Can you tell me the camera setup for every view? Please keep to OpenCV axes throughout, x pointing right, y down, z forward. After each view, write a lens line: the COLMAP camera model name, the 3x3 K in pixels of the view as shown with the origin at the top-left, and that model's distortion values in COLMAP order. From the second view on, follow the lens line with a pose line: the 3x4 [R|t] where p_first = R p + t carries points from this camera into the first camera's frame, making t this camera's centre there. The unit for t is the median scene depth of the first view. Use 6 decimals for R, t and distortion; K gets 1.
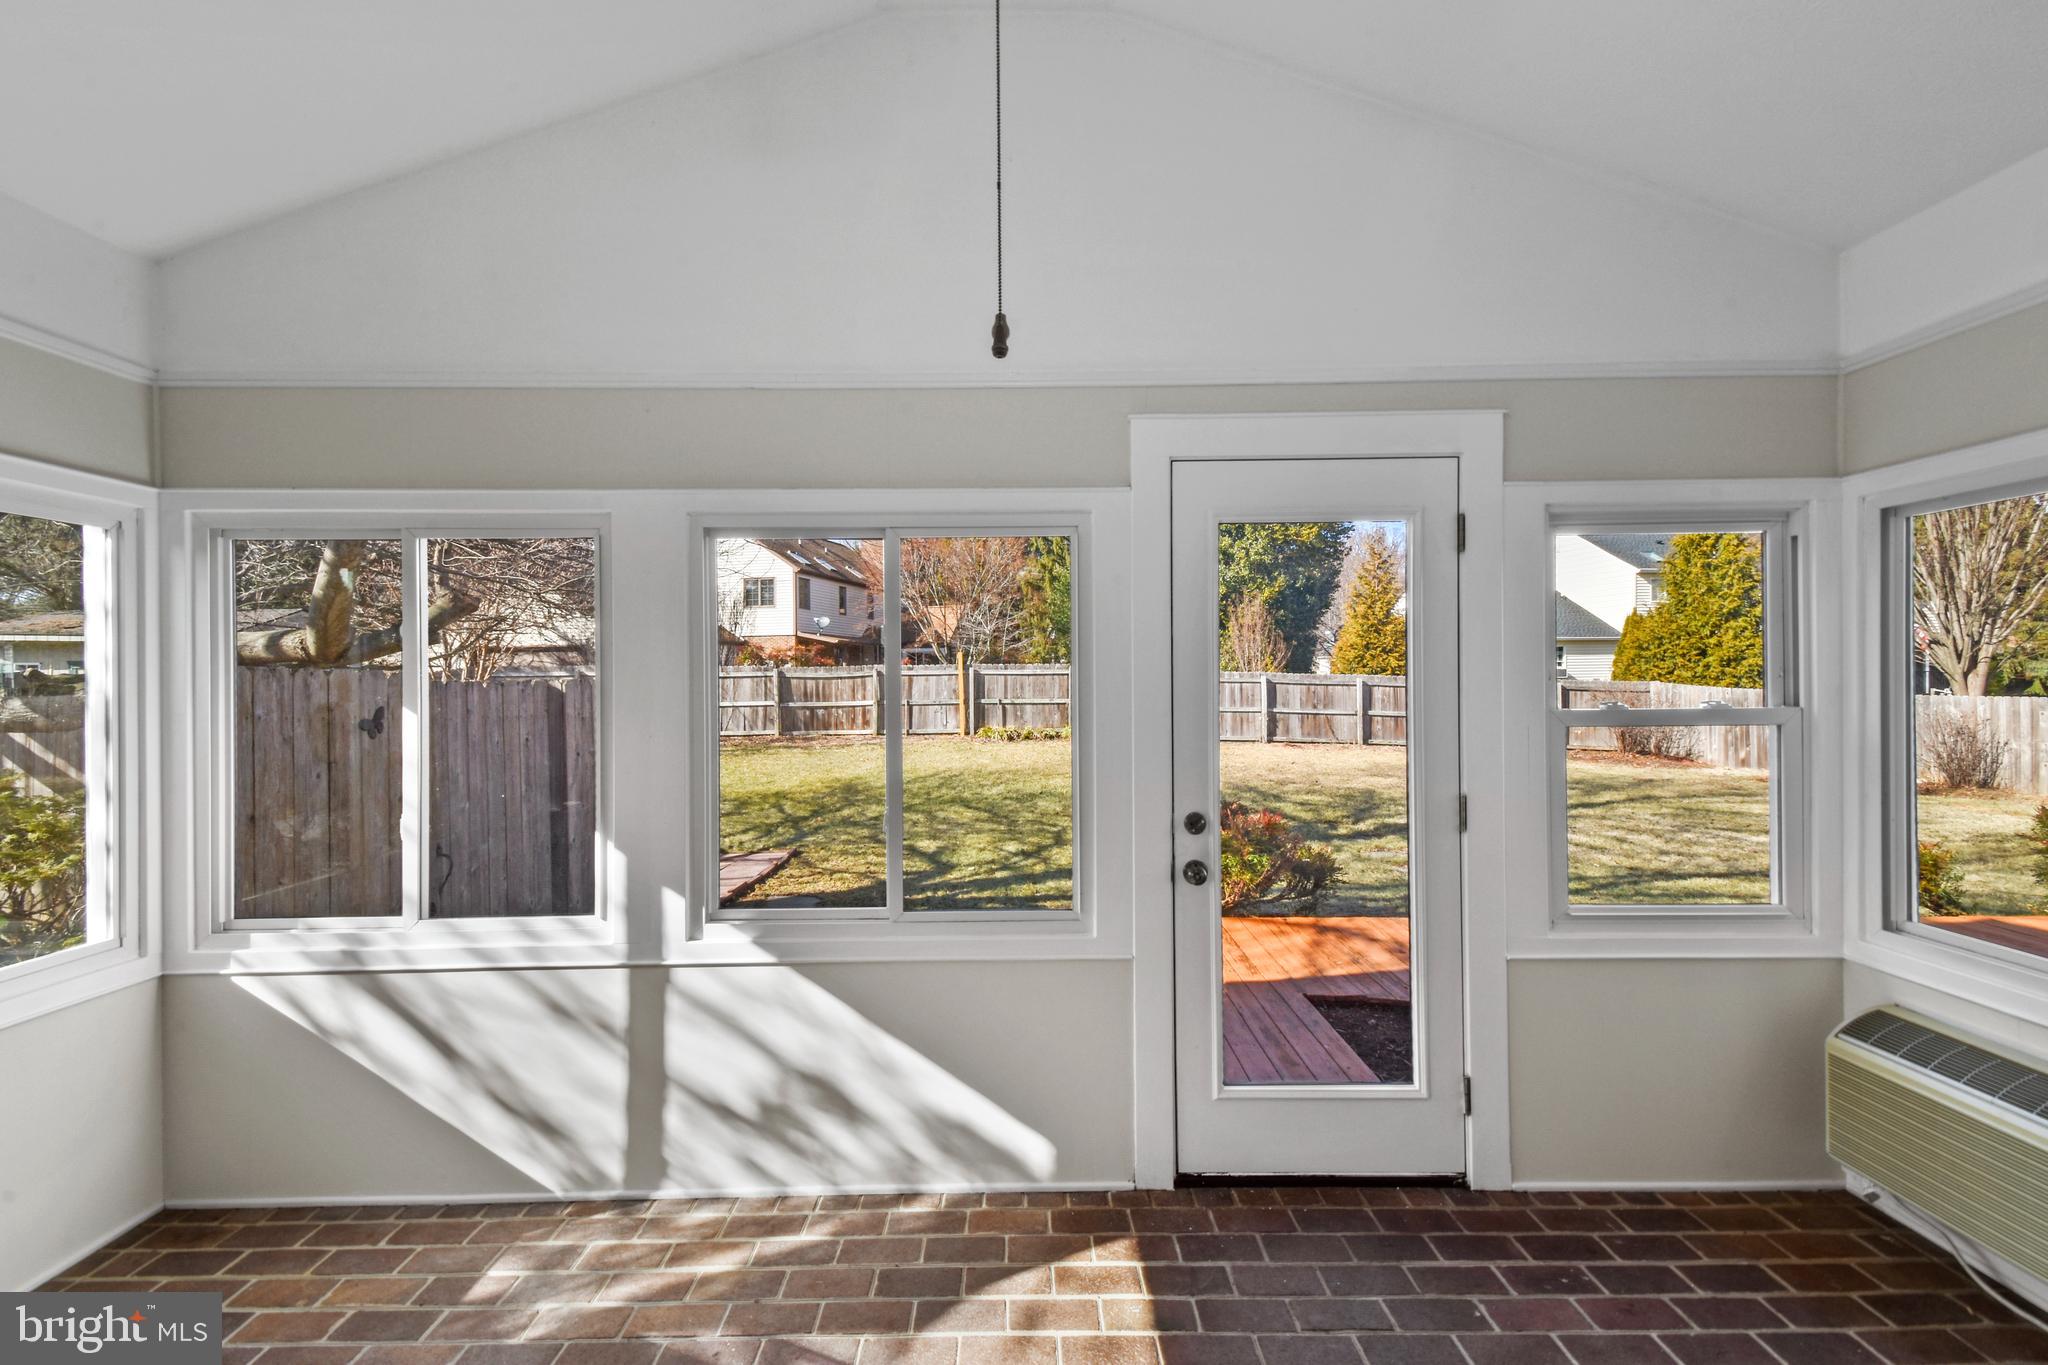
lens RADIAL K [[892.7, 0, 1018.4], [0, 892.7, 678.2], [0, 0, 1]] dist [0.031002, -0.011702]
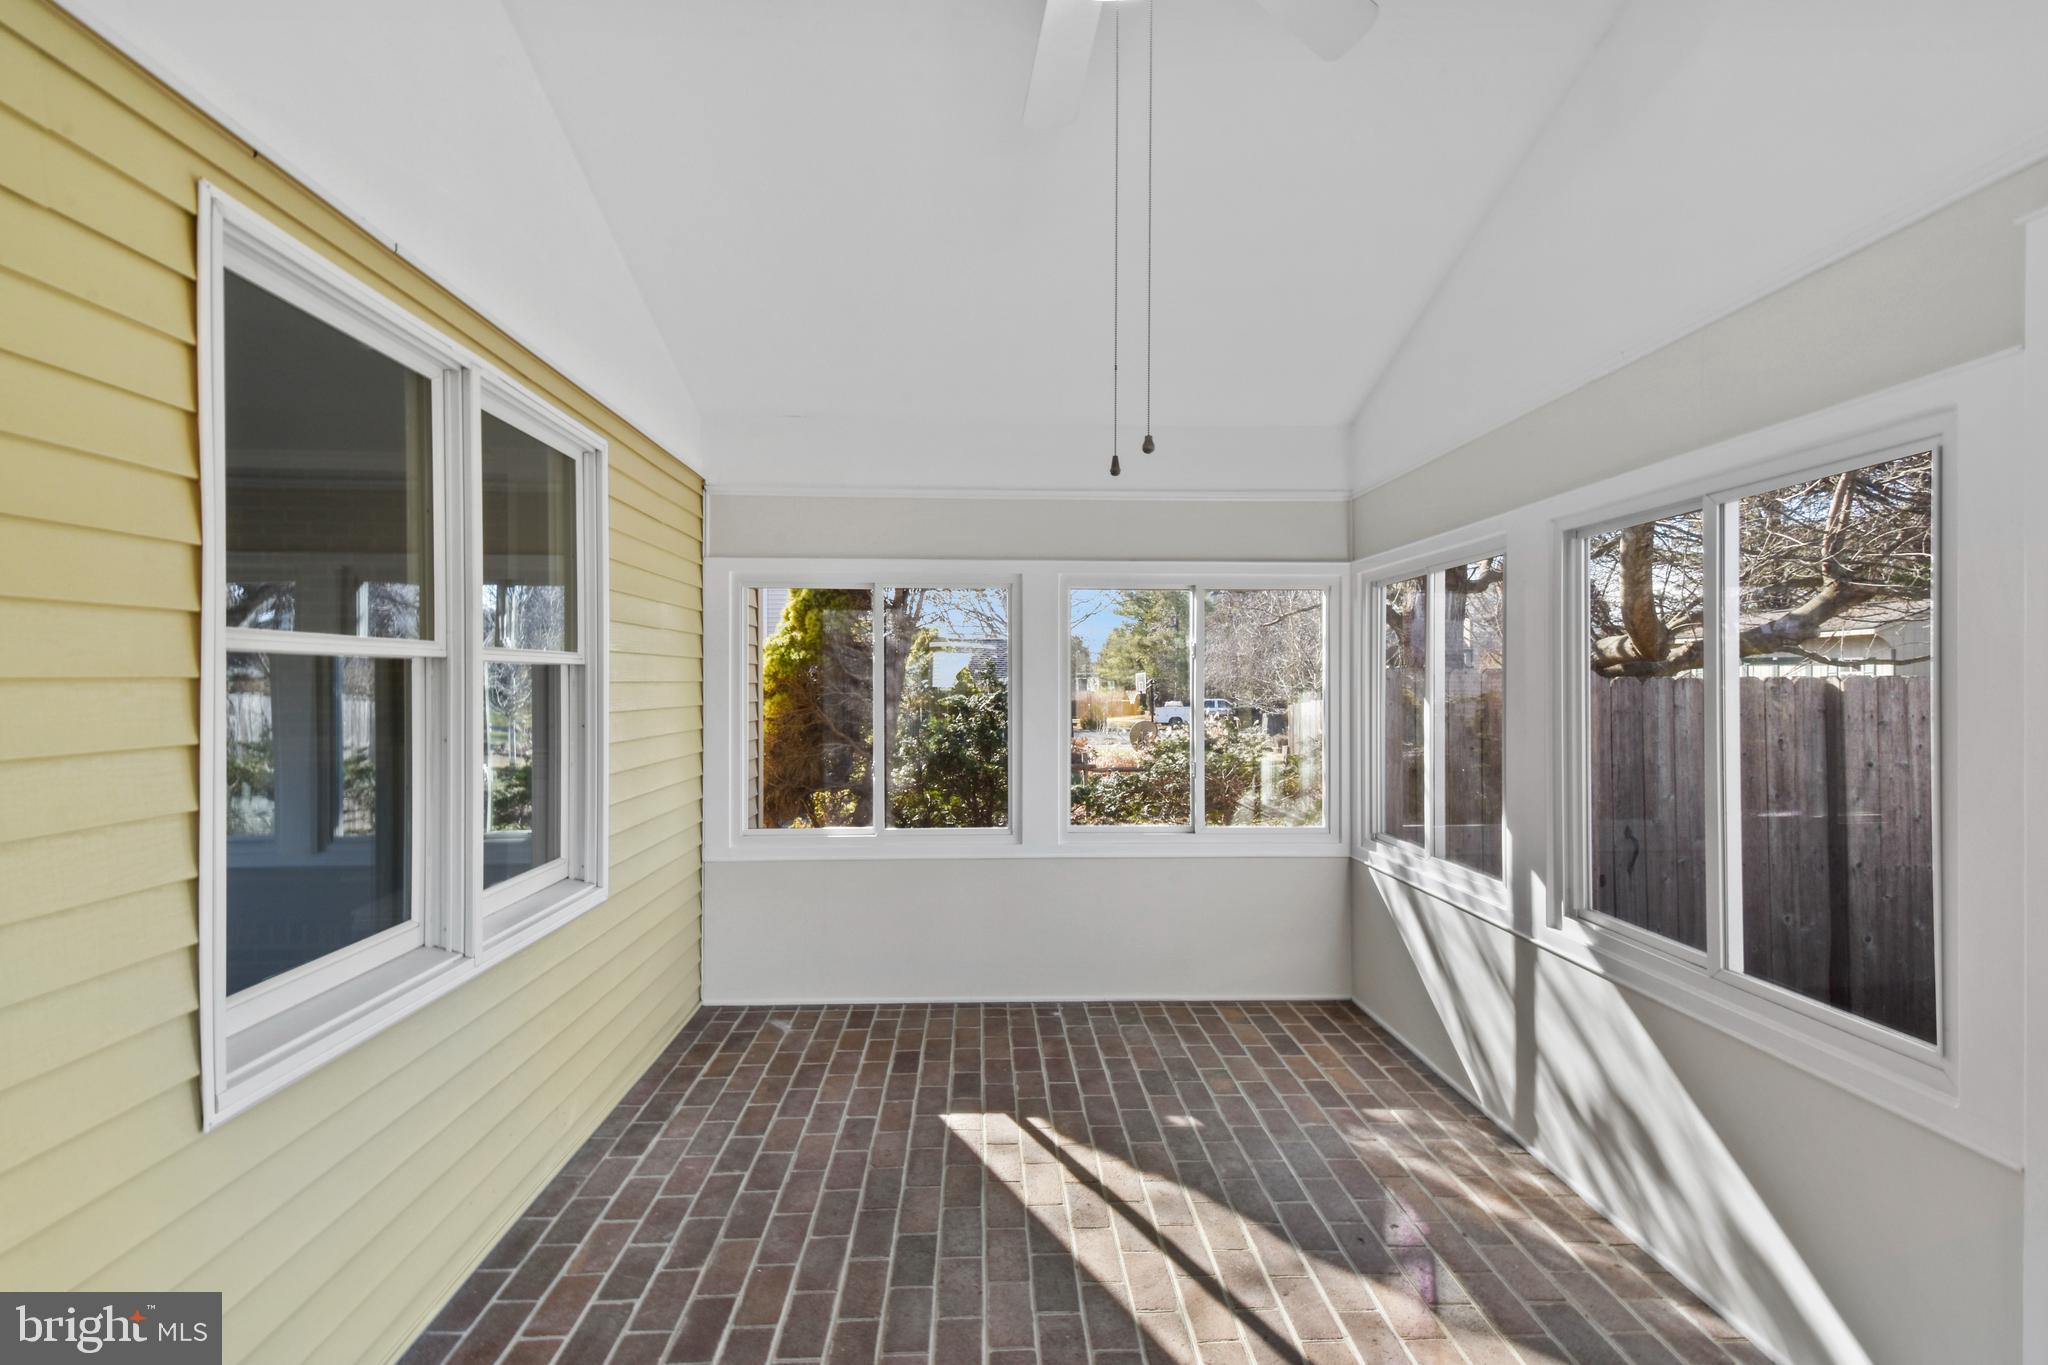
lens RADIAL K [[892.7, 0, 1008.0], [0, 892.7, 683.8], [0, 0, 1]] dist [0.031002, -0.011702]
pose [[0.035546, 0.008043, -0.999336, 0.677417], [0.004667, 0.999955, 0.008214, -0.005340], [0.999357, -0.004956, 0.035507, 0.332008]]
